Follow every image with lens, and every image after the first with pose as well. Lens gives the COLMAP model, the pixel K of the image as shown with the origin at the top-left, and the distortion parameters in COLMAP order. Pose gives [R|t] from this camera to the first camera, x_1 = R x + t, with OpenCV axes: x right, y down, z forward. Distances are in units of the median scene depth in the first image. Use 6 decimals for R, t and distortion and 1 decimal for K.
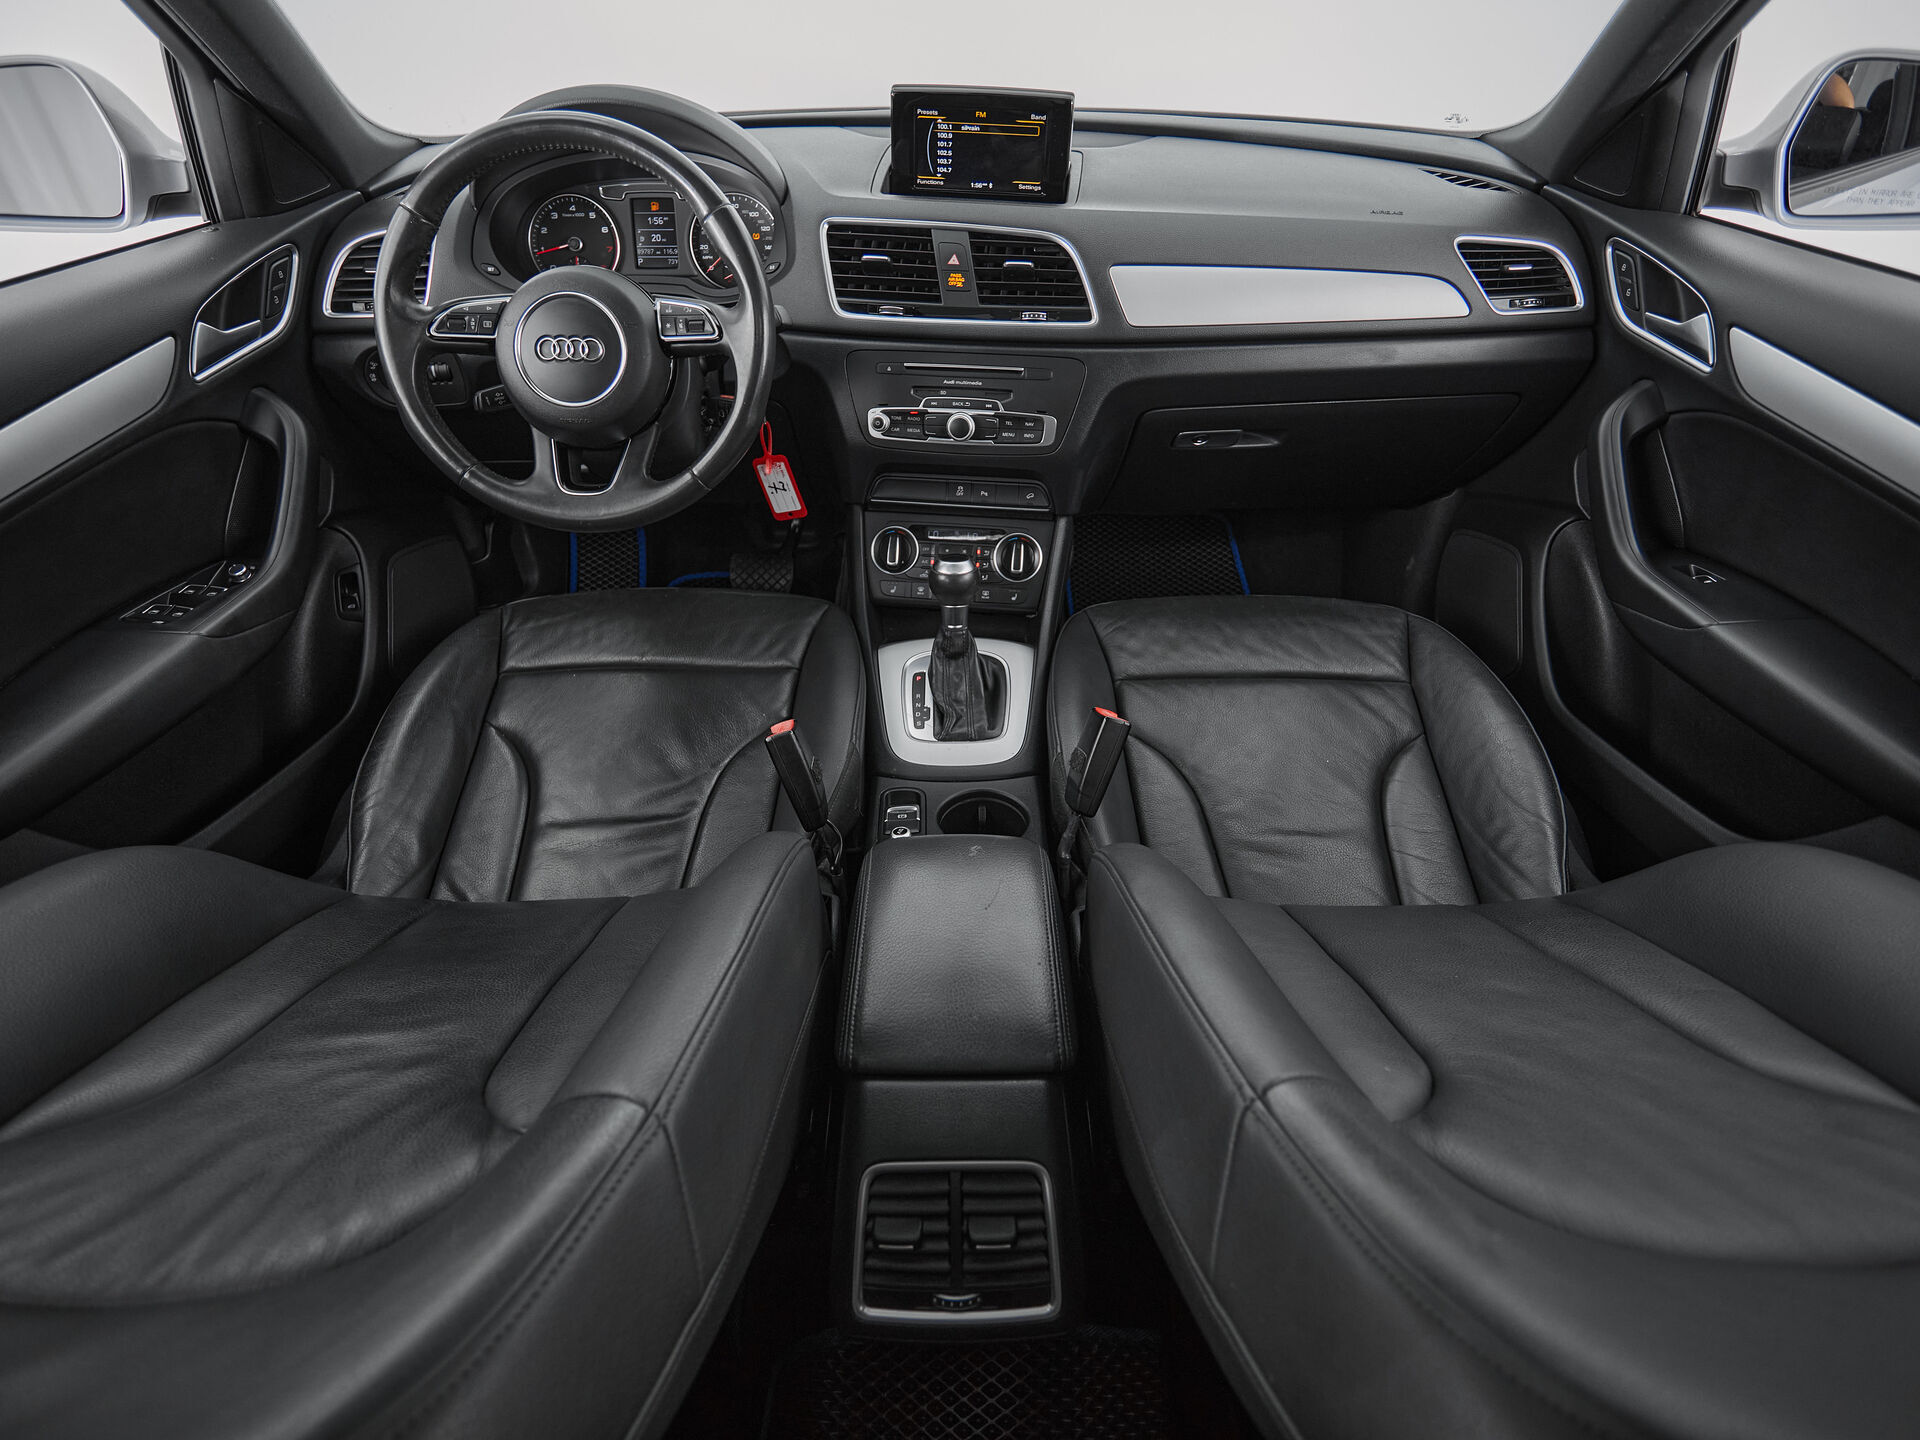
lens RADIAL K [[1017.2, 0, 956.6], [0, 1017.2, 720.6], [0, 0, 1]] dist [-0.000701, -0.001277]
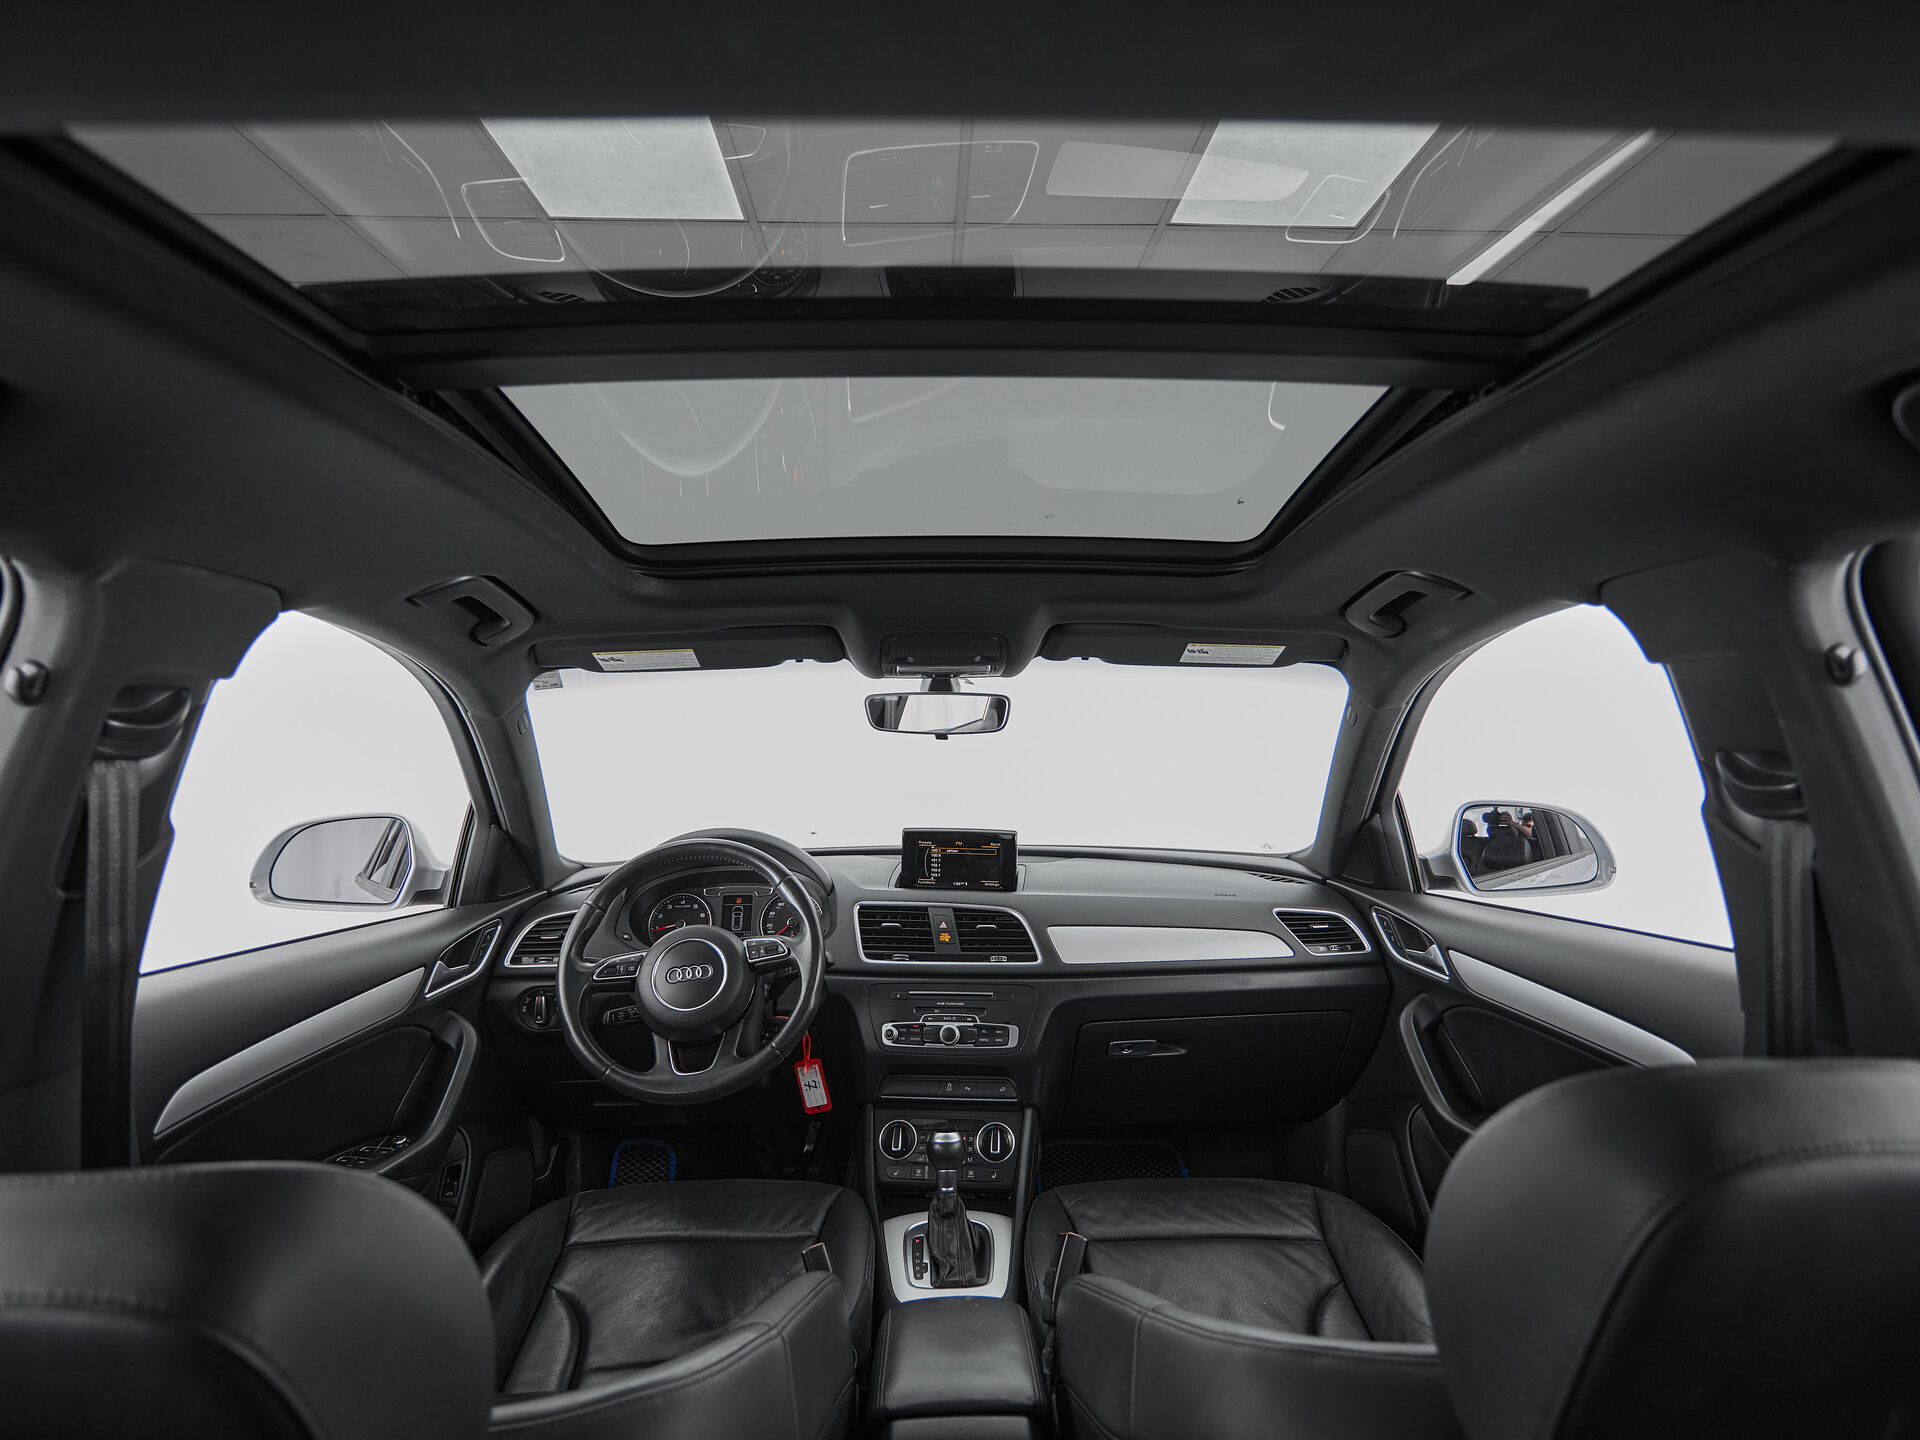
lens RADIAL K [[1017.2, 0, 956.6], [0, 1017.2, 720.6], [0, 0, 1]] dist [-0.000701, -0.001277]
pose [[0.999655, -0.005771, 0.025624, -0.019258], [0.020838, 0.768146, -0.639936, 0.268976], [-0.015990, 0.640249, 0.768001, -0.336256]]
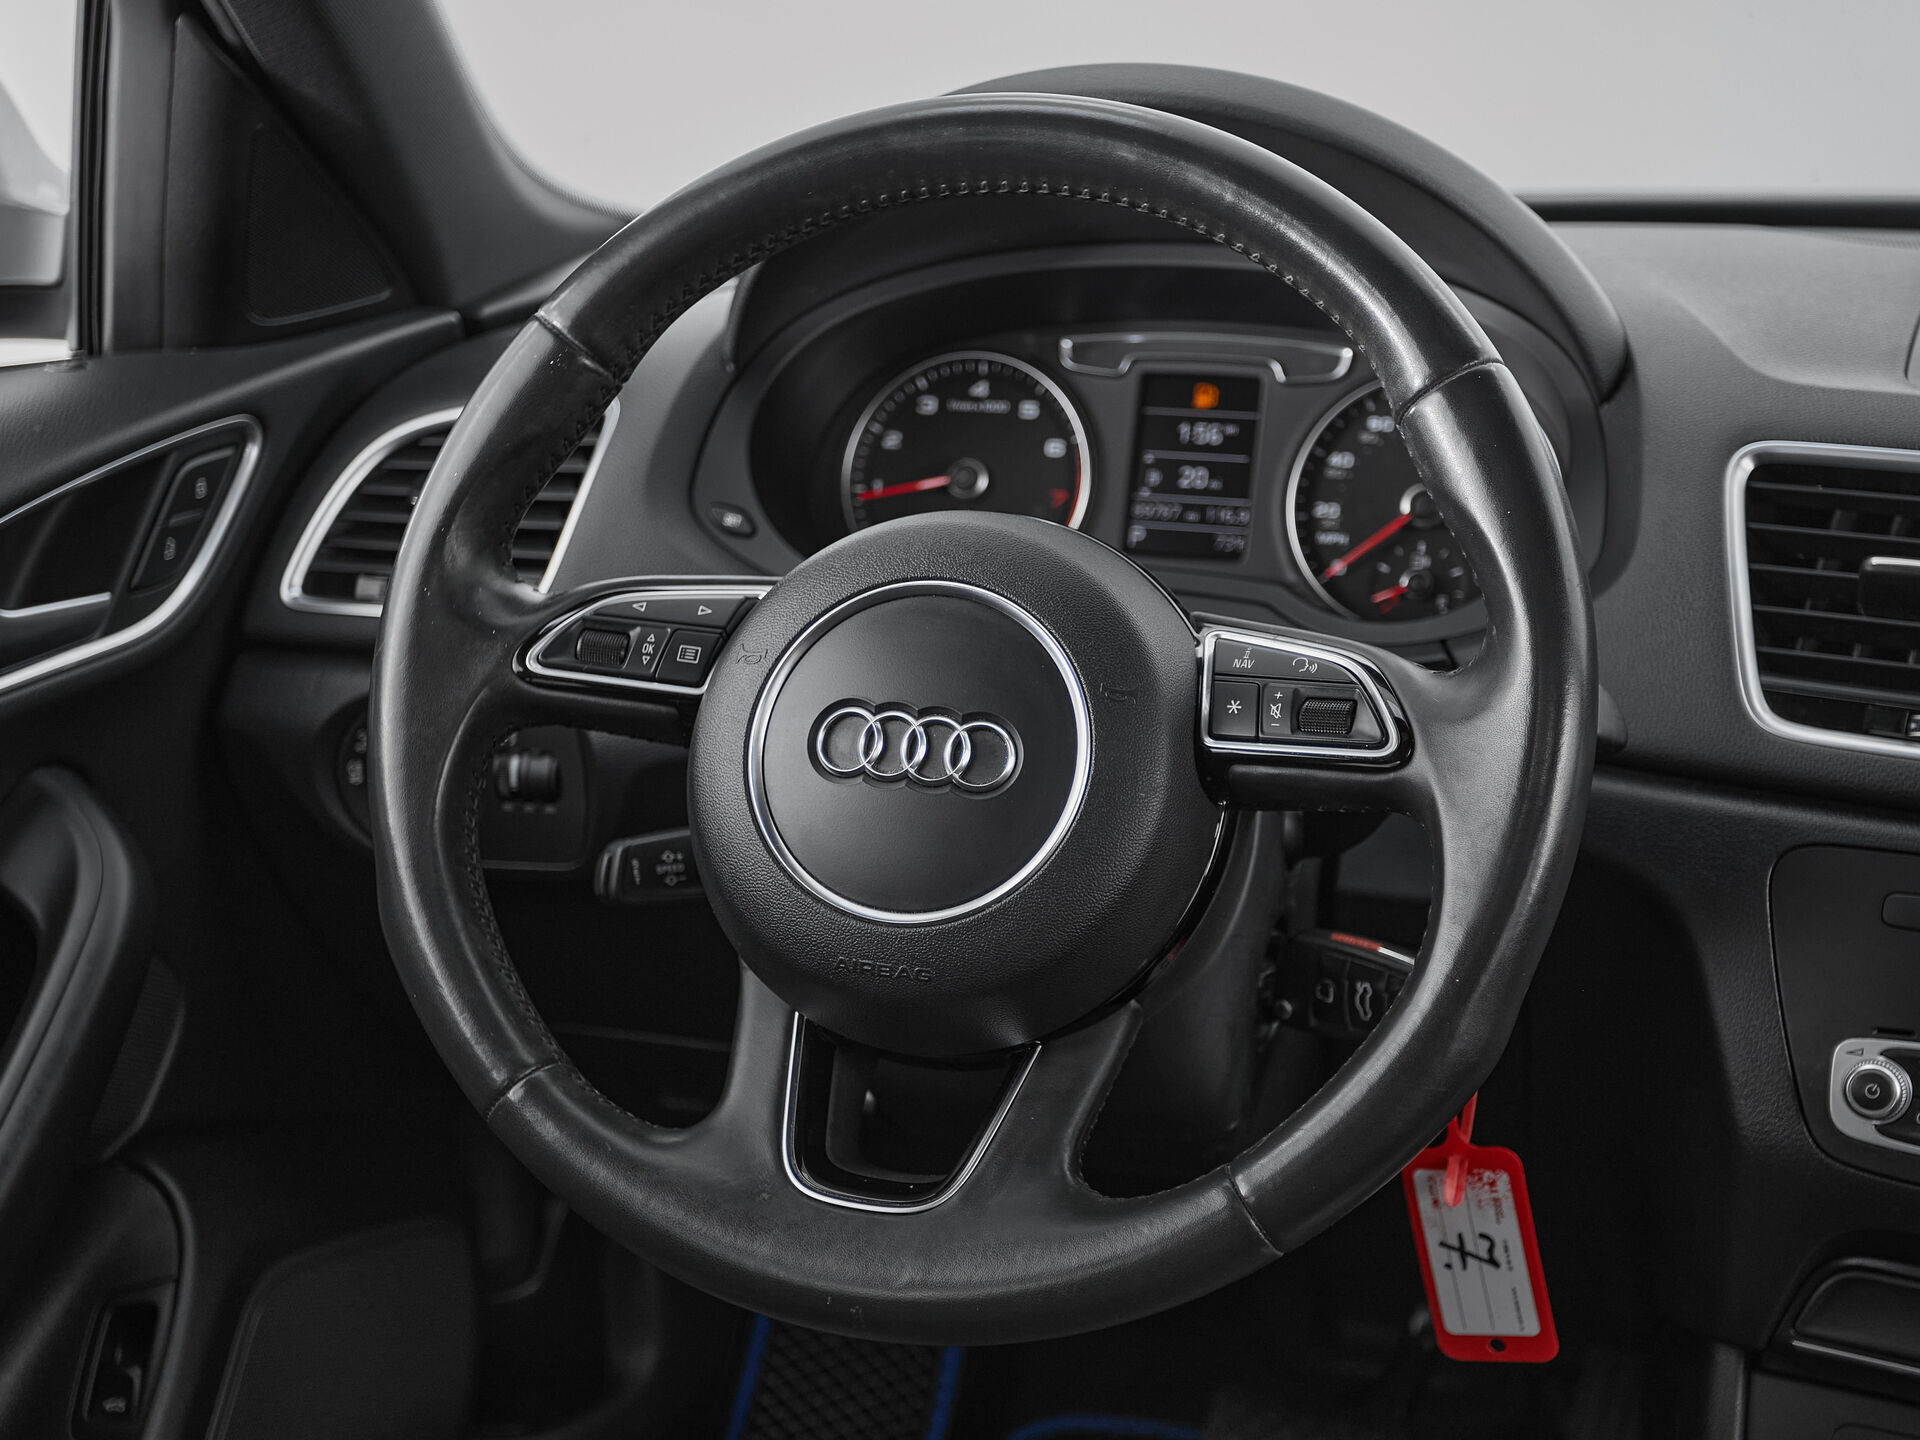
lens RADIAL K [[2547.0, 0, 948.1], [0, 2547.0, 758.9], [0, 0, 1]] dist [0.021197, 0.023570]
pose [[0.950498, 0.093897, -0.296204, -0.120465], [-0.194557, 0.923107, -0.331695, -0.091244], [0.242282, 0.372904, 0.895679, 0.264132]]
